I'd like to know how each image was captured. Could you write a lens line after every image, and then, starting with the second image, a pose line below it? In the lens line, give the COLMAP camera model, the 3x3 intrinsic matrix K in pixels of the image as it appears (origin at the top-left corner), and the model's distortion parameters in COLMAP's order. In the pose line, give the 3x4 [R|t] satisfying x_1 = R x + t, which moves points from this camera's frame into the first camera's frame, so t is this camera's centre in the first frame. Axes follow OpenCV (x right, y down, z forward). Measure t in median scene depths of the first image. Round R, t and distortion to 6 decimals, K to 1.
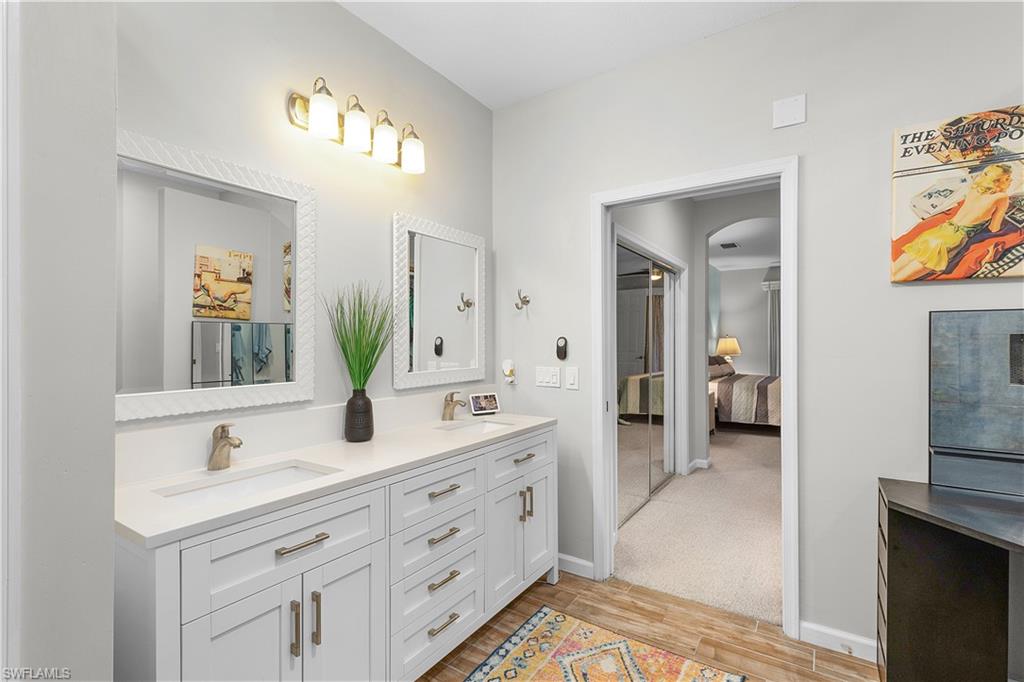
lens RADIAL K [[467.2, 0, 512.0], [0, 467.2, 341.0], [0, 0, 1]] dist [0.000673, 0.000215]
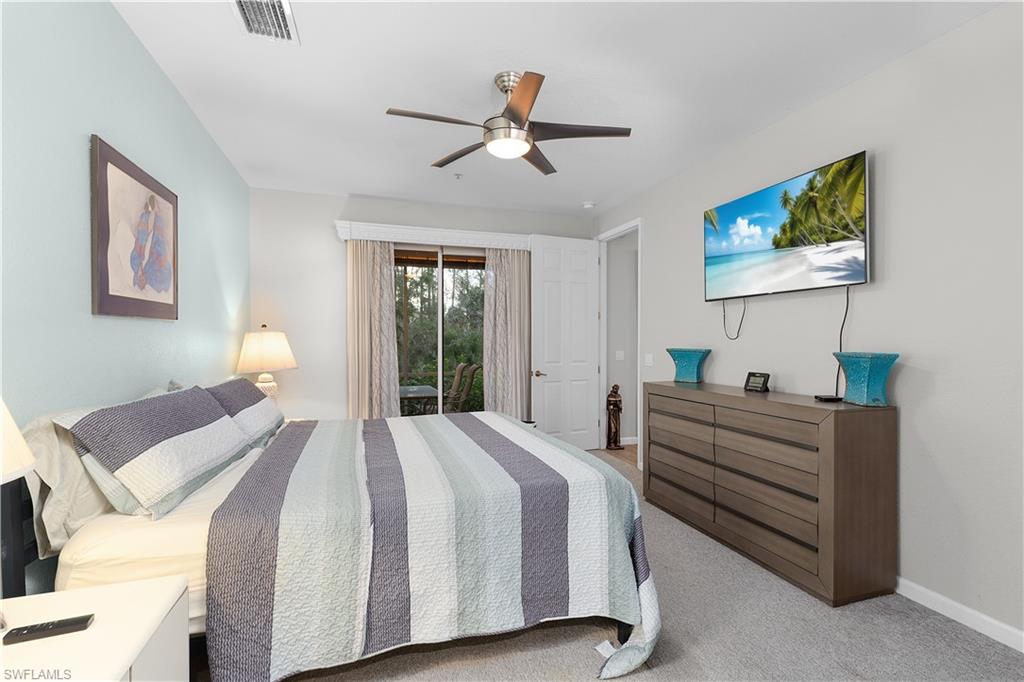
lens RADIAL K [[467.2, 0, 512.0], [0, 467.2, 341.0], [0, 0, 1]] dist [0.000673, 0.000215]
pose [[0.623856, -0.005431, 0.781520, 0.365364], [0.001148, 0.999981, 0.006032, -0.000253], [-0.781538, -0.002866, 0.623851, 0.765469]]
